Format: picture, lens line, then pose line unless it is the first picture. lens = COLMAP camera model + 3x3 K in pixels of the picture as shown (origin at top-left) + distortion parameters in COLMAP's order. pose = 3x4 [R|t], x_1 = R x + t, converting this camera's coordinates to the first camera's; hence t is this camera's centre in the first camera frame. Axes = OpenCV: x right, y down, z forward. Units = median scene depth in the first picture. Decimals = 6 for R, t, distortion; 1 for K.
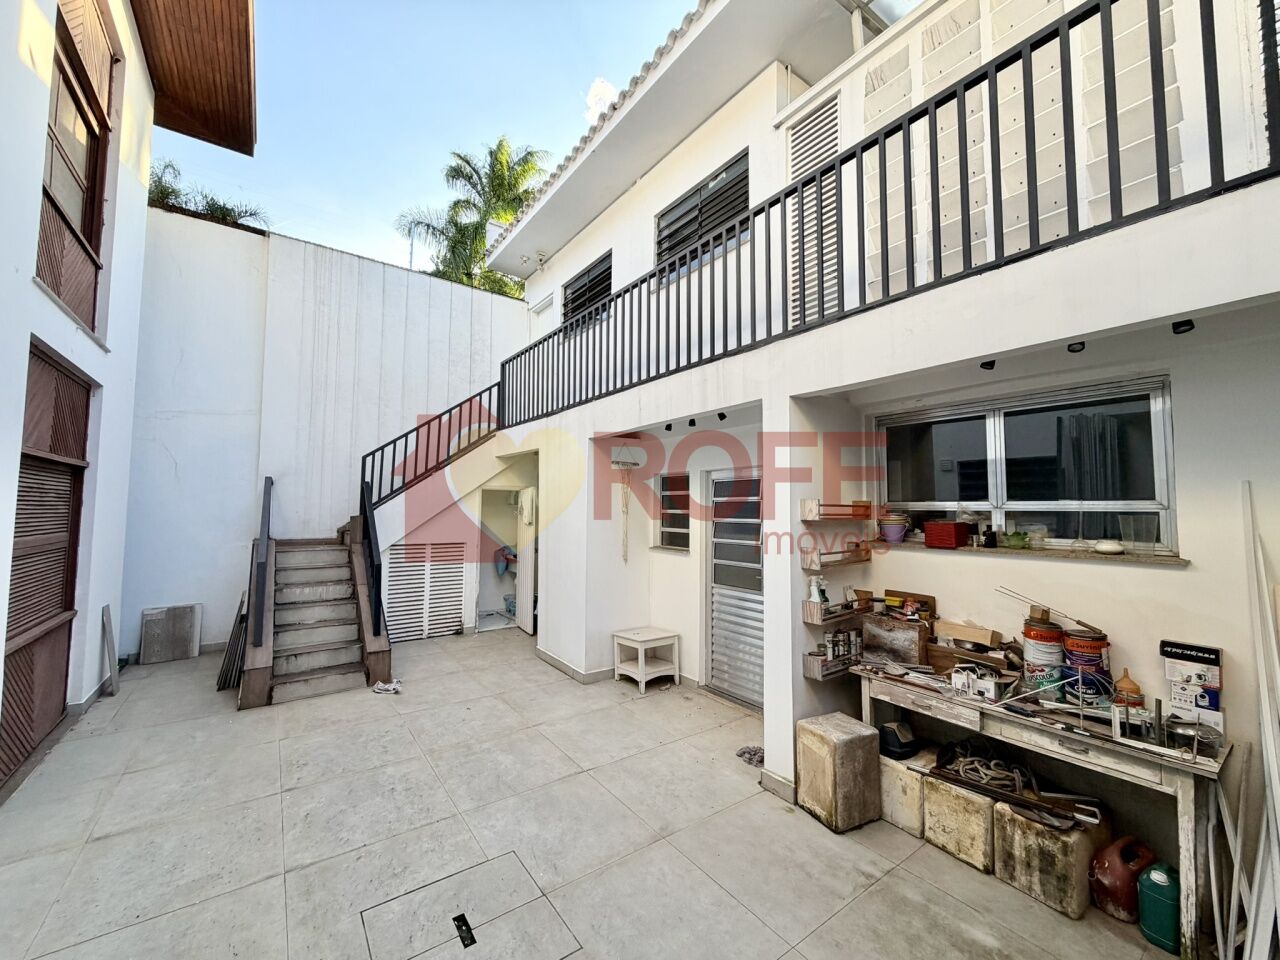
lens RADIAL K [[508.2, 0, 637.5], [0, 508.2, 479.1], [0, 0, 1]] dist [0.000609, -0.000220]
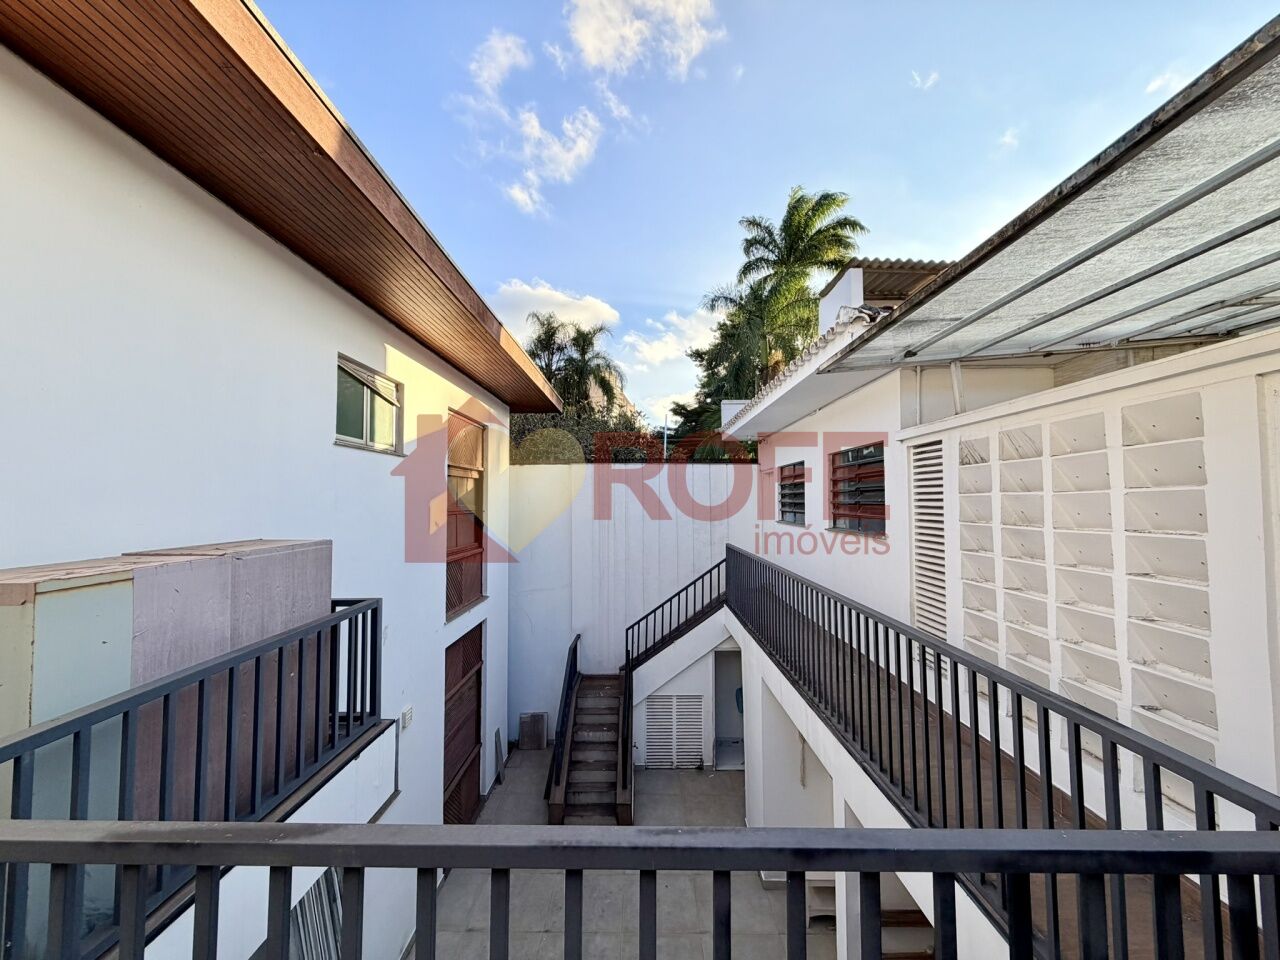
lens RADIAL K [[508.2, 0, 637.7], [0, 508.2, 477.5], [0, 0, 1]] dist [0.000609, -0.000220]
pose [[0.804053, -0.035978, -0.593468, 0.321509], [0.041697, 0.999122, -0.004078, -0.454968], [0.593093, -0.021467, 0.804847, -0.083475]]
